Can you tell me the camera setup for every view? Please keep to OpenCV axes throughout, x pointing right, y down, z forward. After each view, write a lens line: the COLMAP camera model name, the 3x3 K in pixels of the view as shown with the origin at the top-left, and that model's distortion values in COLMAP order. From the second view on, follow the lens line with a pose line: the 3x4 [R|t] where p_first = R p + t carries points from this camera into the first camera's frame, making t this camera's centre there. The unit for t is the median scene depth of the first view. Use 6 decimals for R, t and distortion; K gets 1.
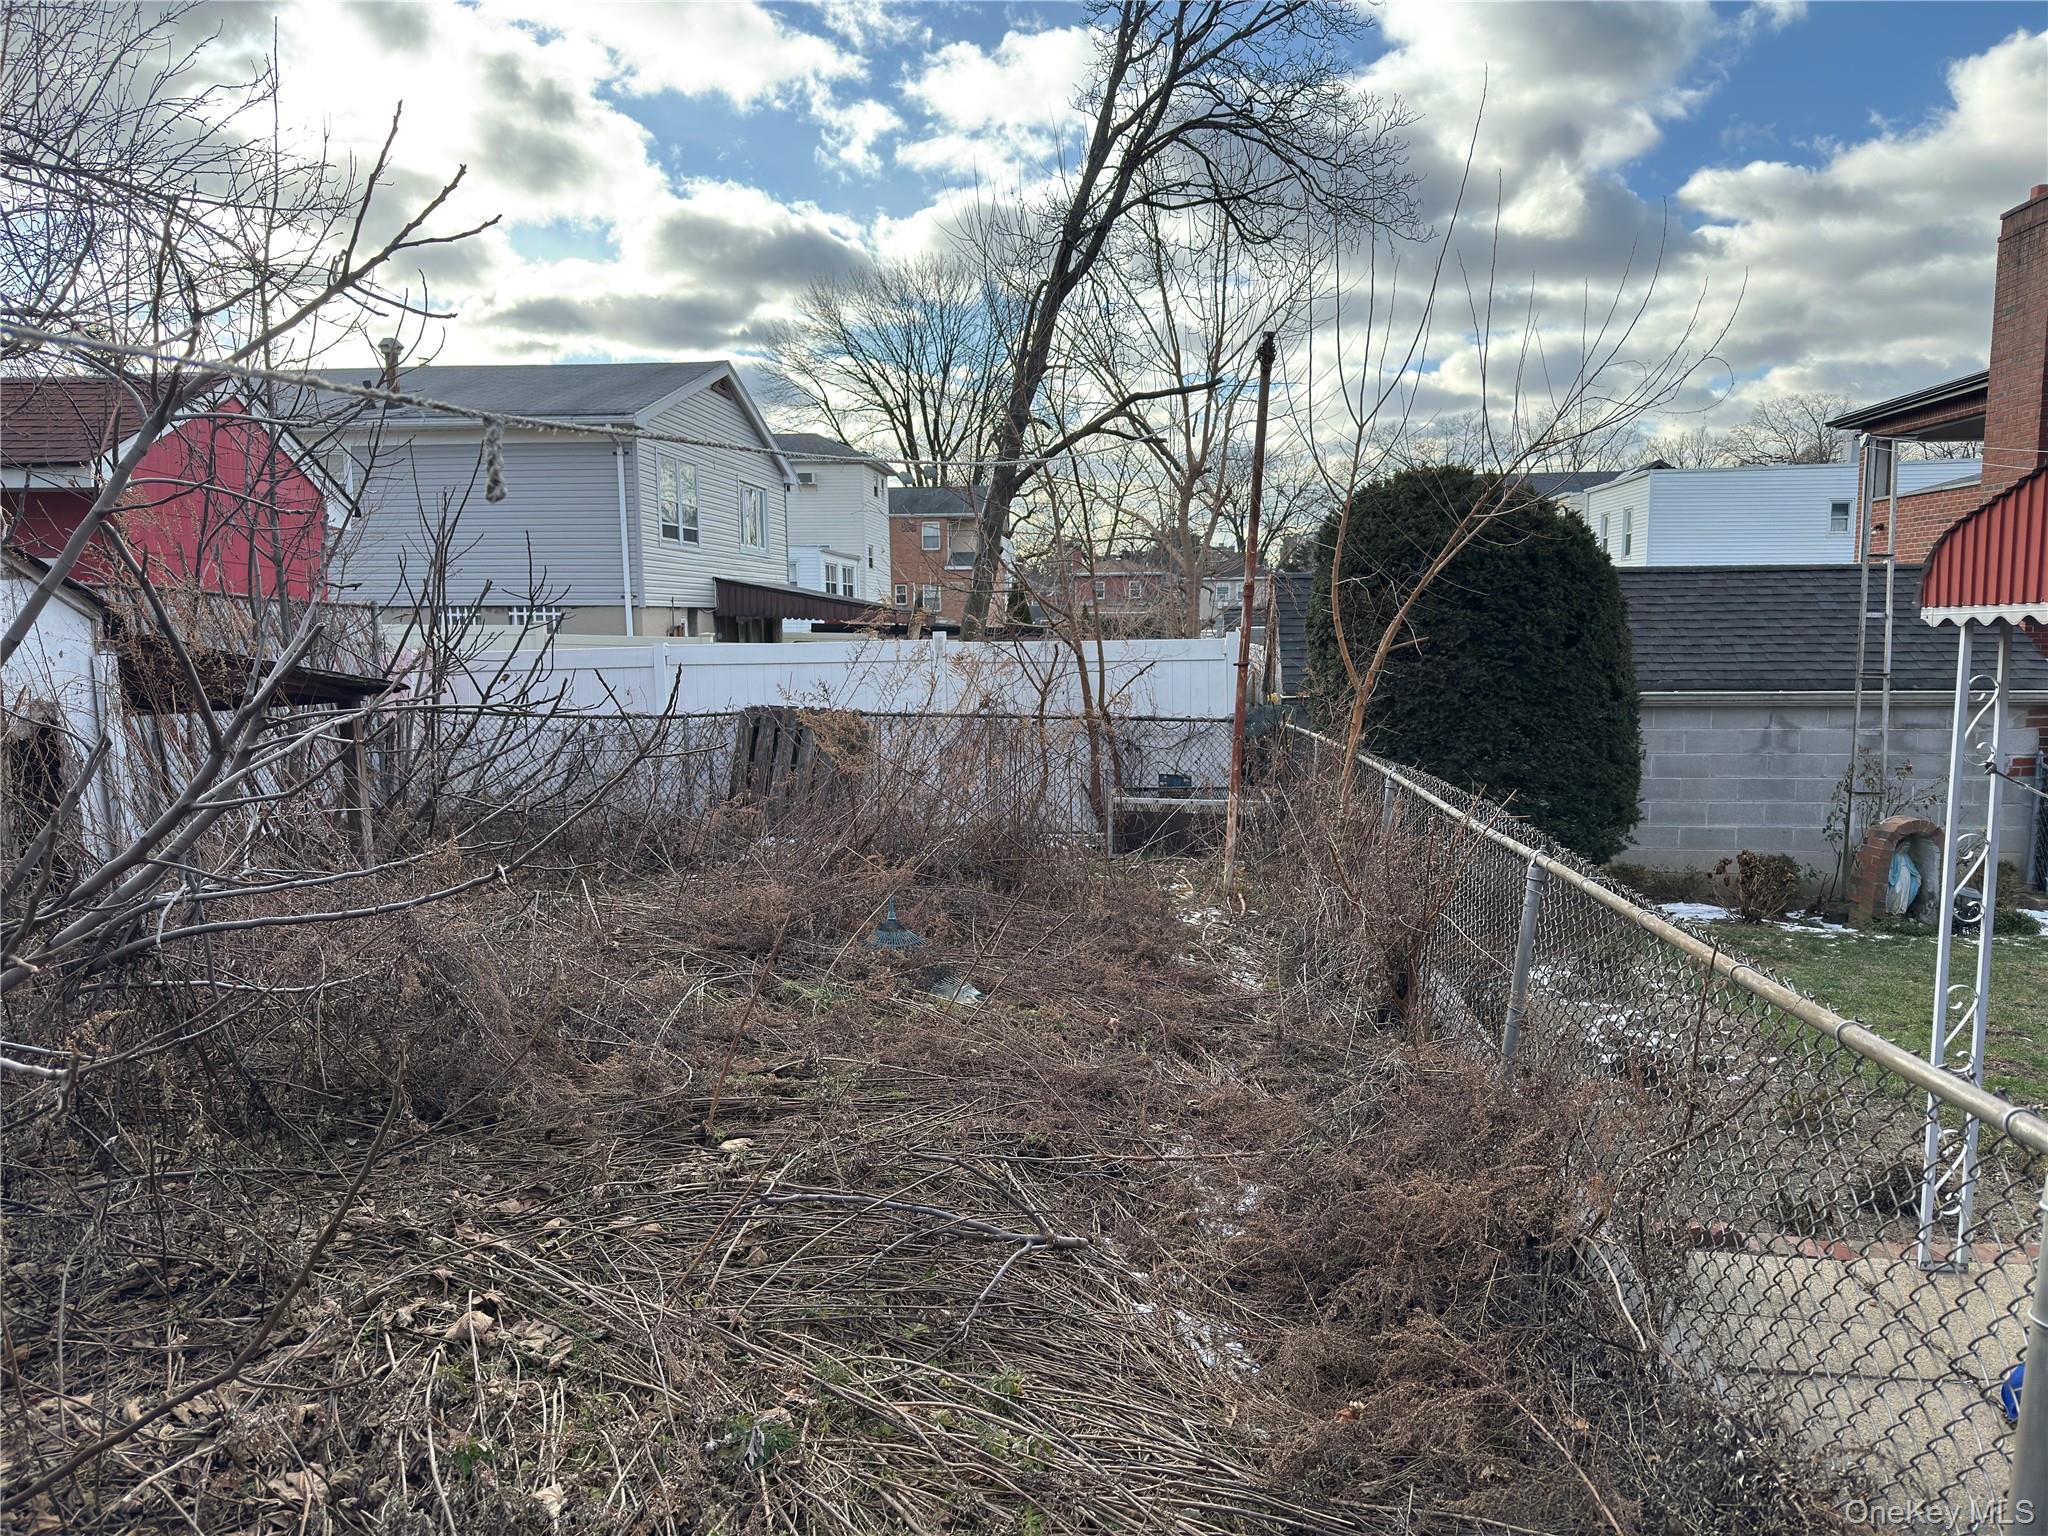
lens RADIAL K [[1462.5, 0, 1026.5], [0, 1462.5, 768.4], [0, 0, 1]] dist [0.062016, -0.065942]
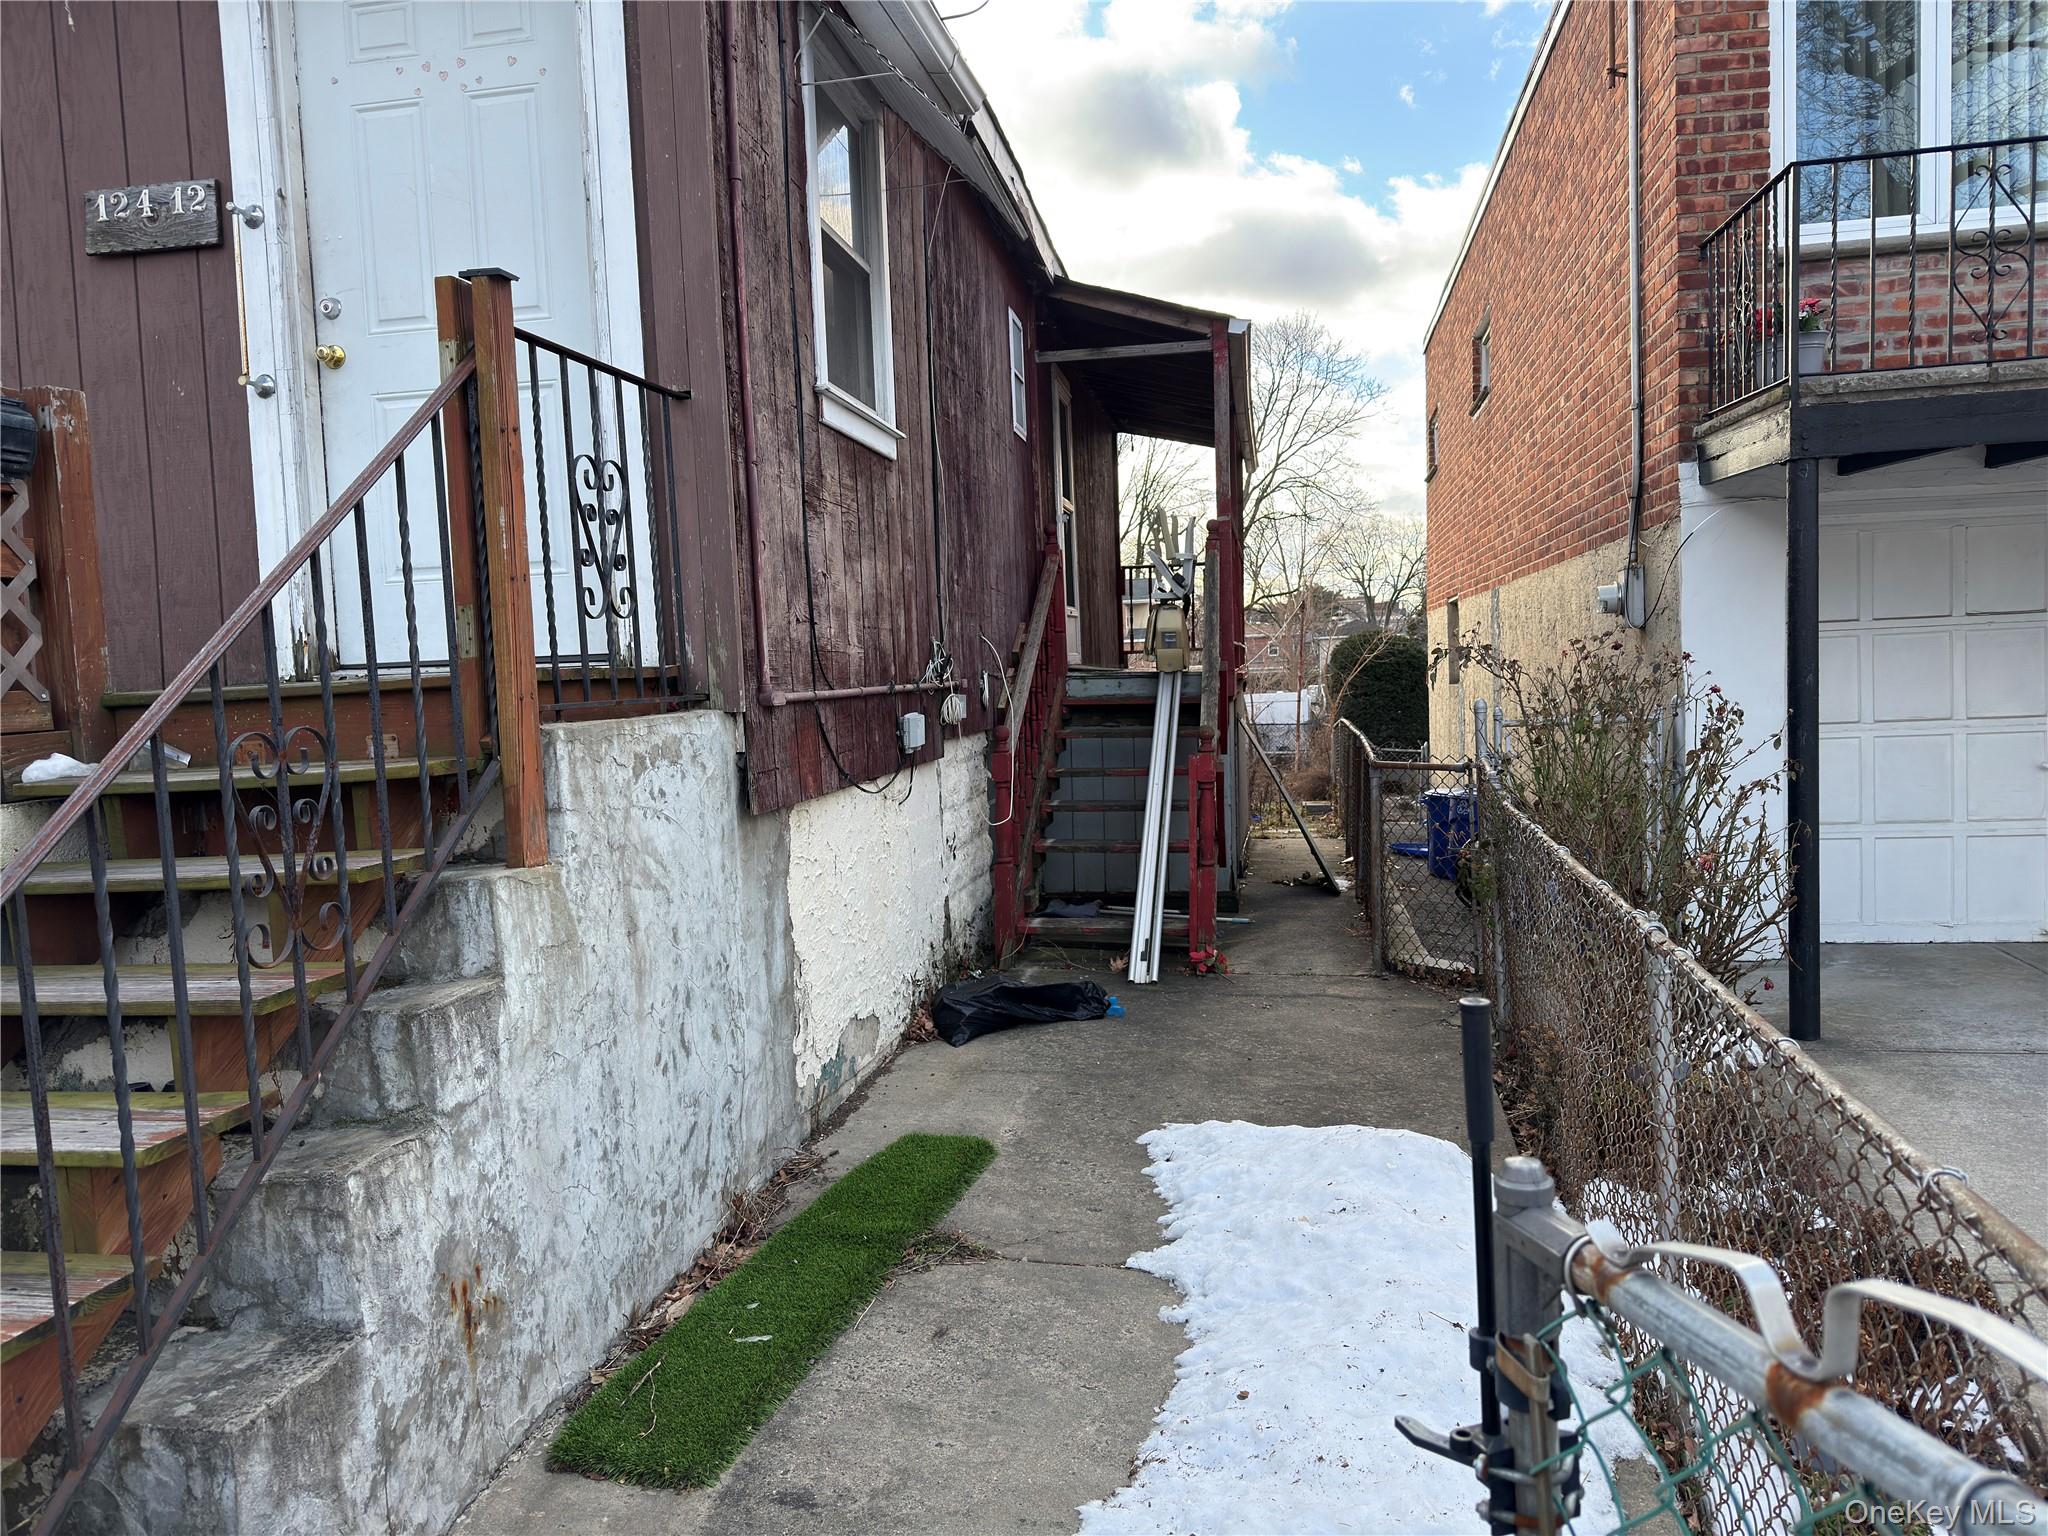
lens RADIAL K [[1462.5, 0, 1022.0], [0, 1462.5, 773.4], [0, 0, 1]] dist [0.062016, -0.065942]
pose [[0.994664, -0.018405, -0.101509, -0.084644], [0.015136, 0.999345, -0.032881, 0.124138], [0.102048, 0.031169, 0.994291, -1.475419]]
